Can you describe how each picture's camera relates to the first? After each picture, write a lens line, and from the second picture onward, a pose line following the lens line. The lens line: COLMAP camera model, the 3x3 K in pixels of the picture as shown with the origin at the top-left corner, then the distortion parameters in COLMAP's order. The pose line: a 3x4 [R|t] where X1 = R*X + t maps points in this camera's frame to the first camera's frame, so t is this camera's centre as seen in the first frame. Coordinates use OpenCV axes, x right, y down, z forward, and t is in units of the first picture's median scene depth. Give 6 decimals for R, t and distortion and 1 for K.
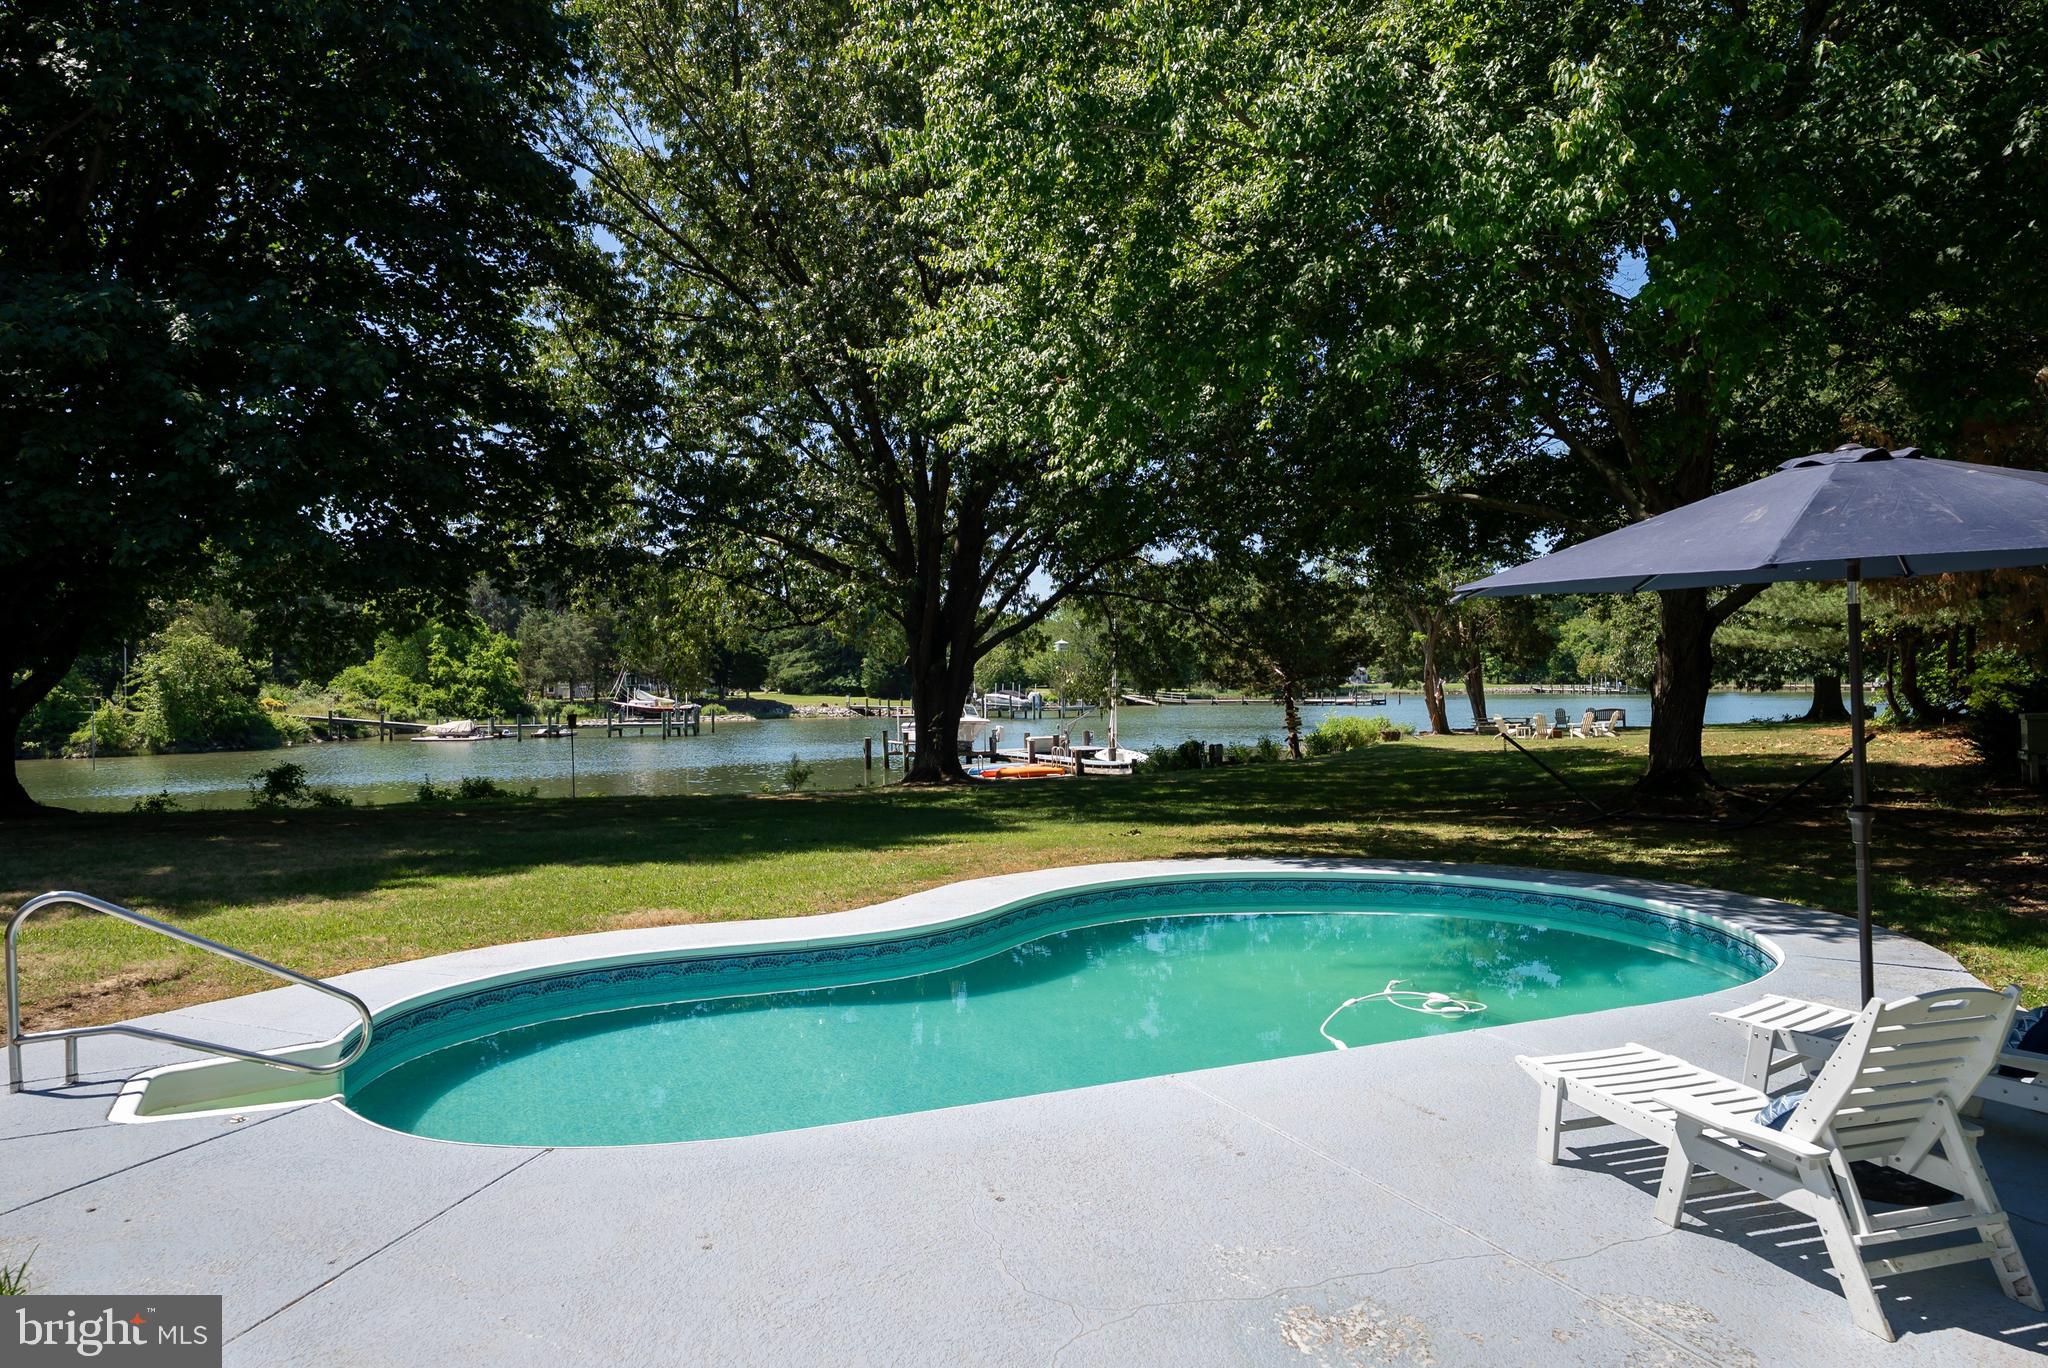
lens RADIAL K [[1383.2, 0, 1048.4], [0, 1383.2, 677.7], [0, 0, 1]] dist [0.023620, -0.028184]
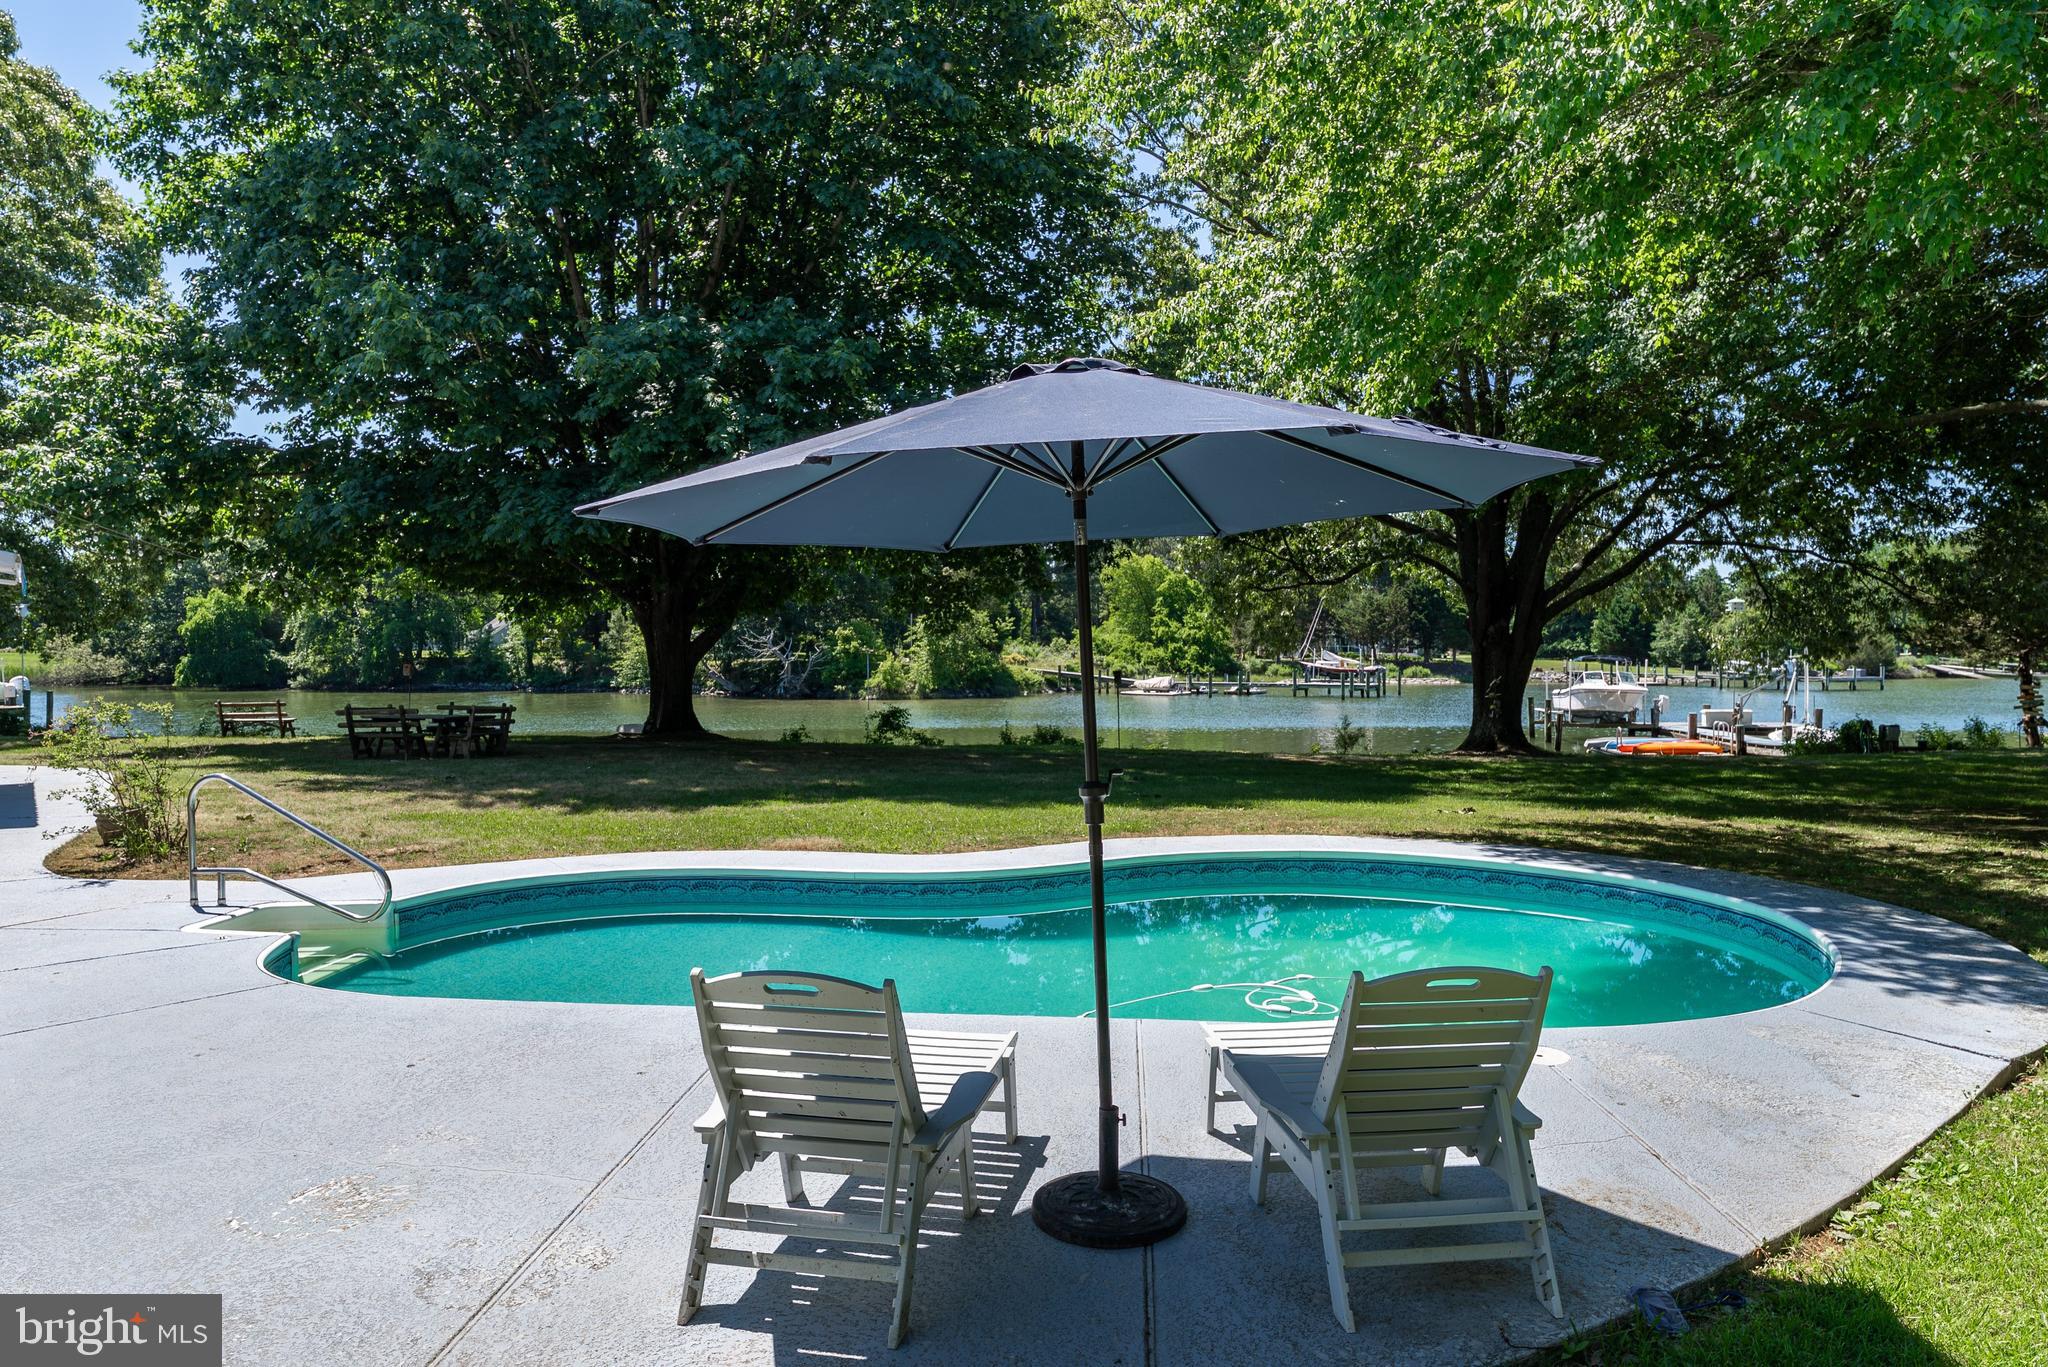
lens RADIAL K [[1397.9, 0, 1011.5], [0, 1397.9, 676.4], [0, 0, 1]] dist [0.004187, -0.001640]
pose [[0.851968, 0.022636, -0.523105, 0.035129], [-0.008787, 0.999542, 0.028942, 0.000113], [0.523521, -0.020061, 0.851777, 0.008703]]
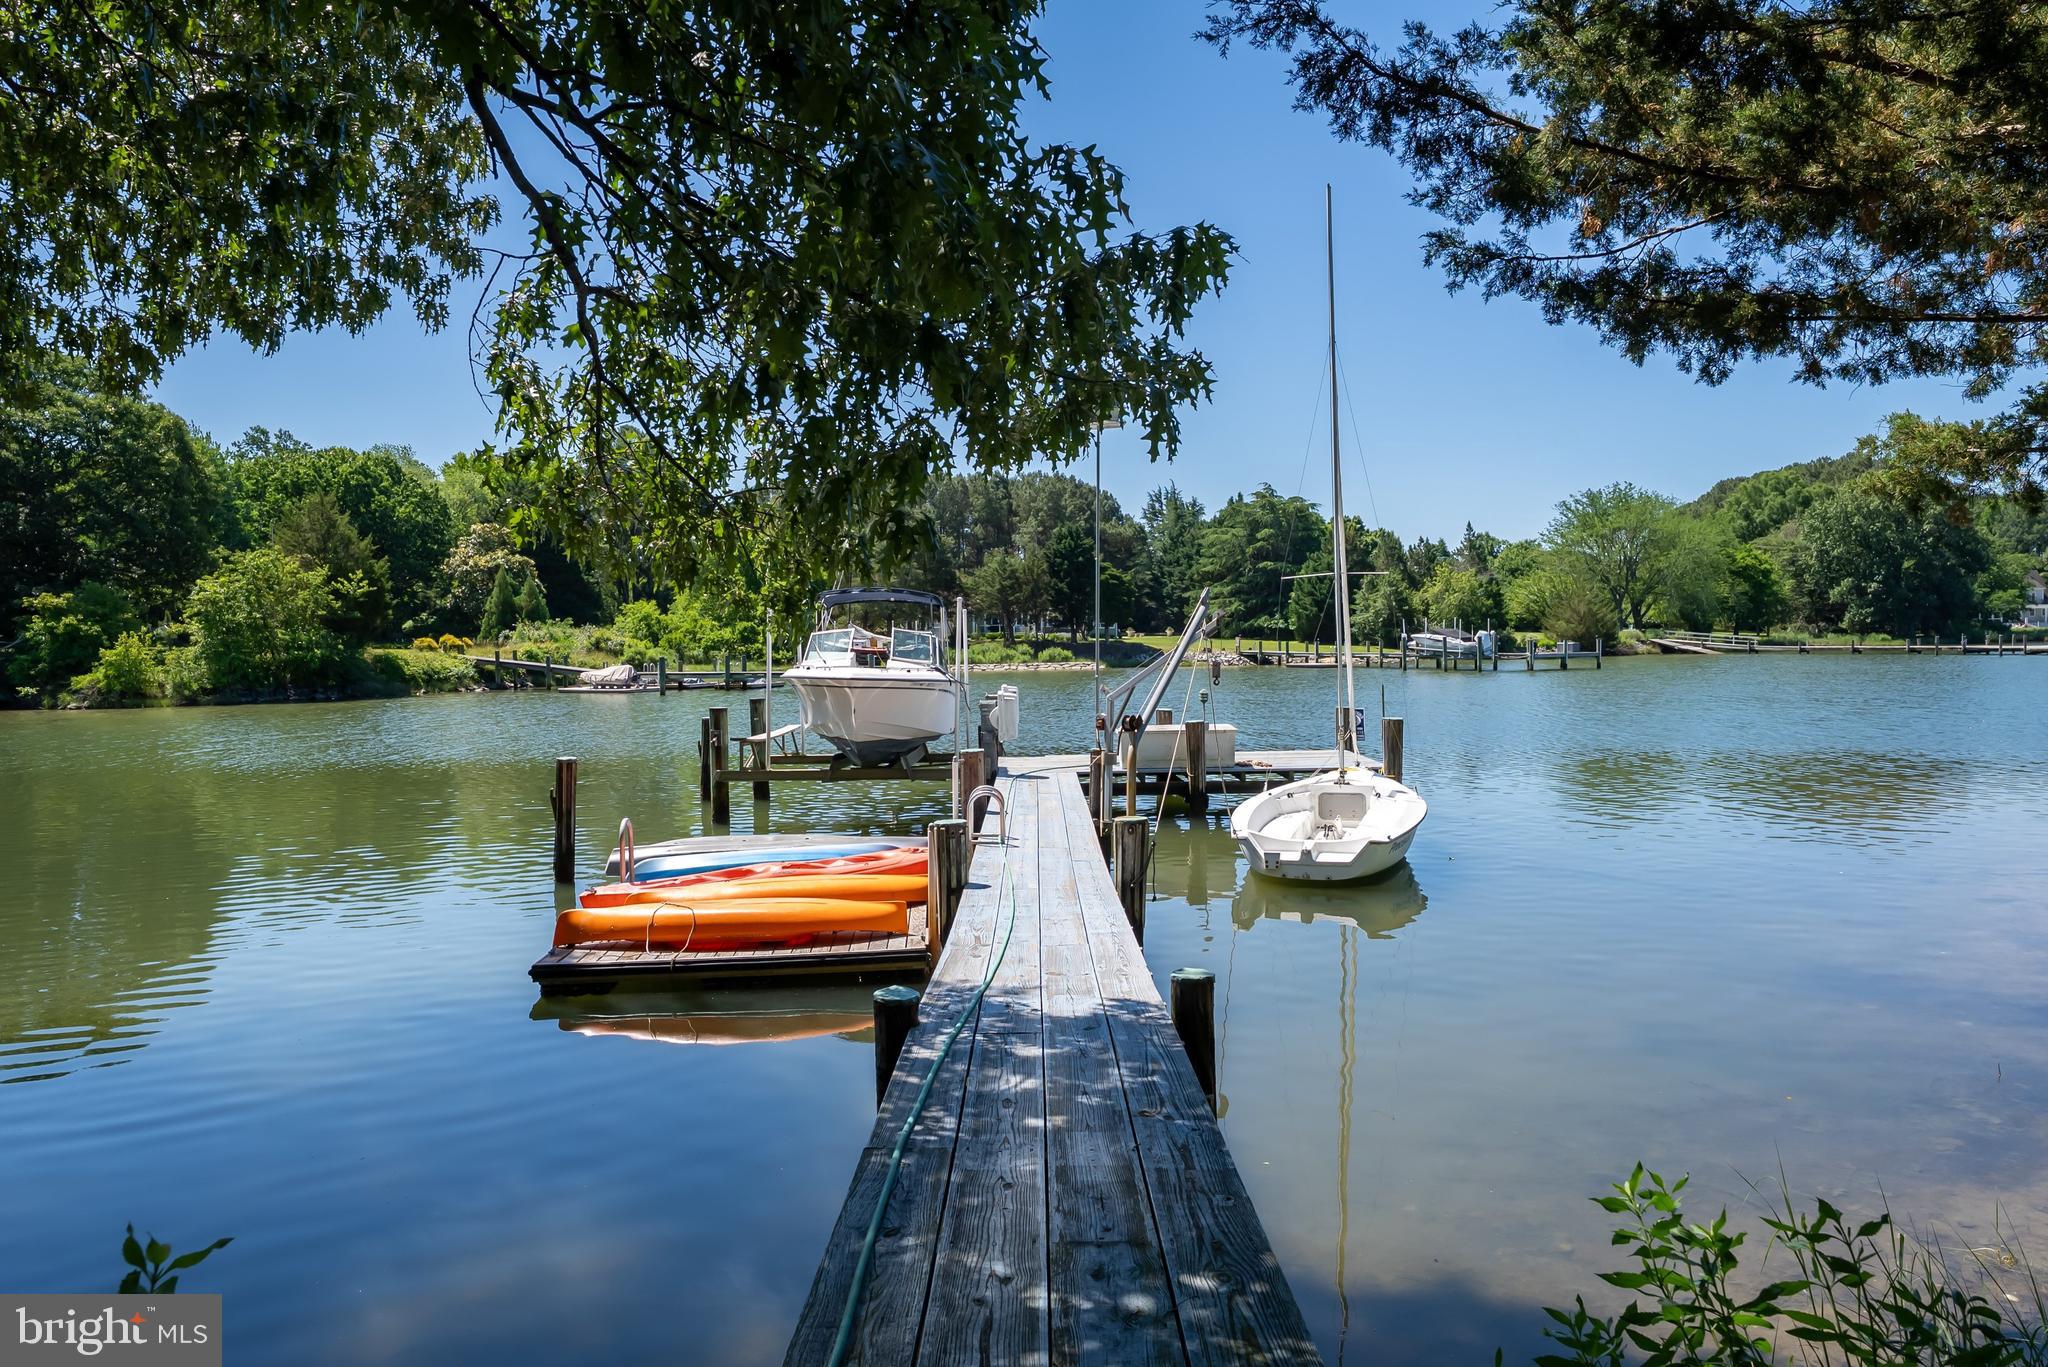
lens RADIAL K [[1367.2, 0, 1009.3], [0, 1367.2, 639.7], [0, 0, 1]] dist [0.022419, 0.012149]
pose [[0.917612, 0.001459, -0.397476, 0.044019], [0.002158, 0.999960, 0.008651, 0.008902], [0.397472, -0.008796, 0.917572, 0.317554]]
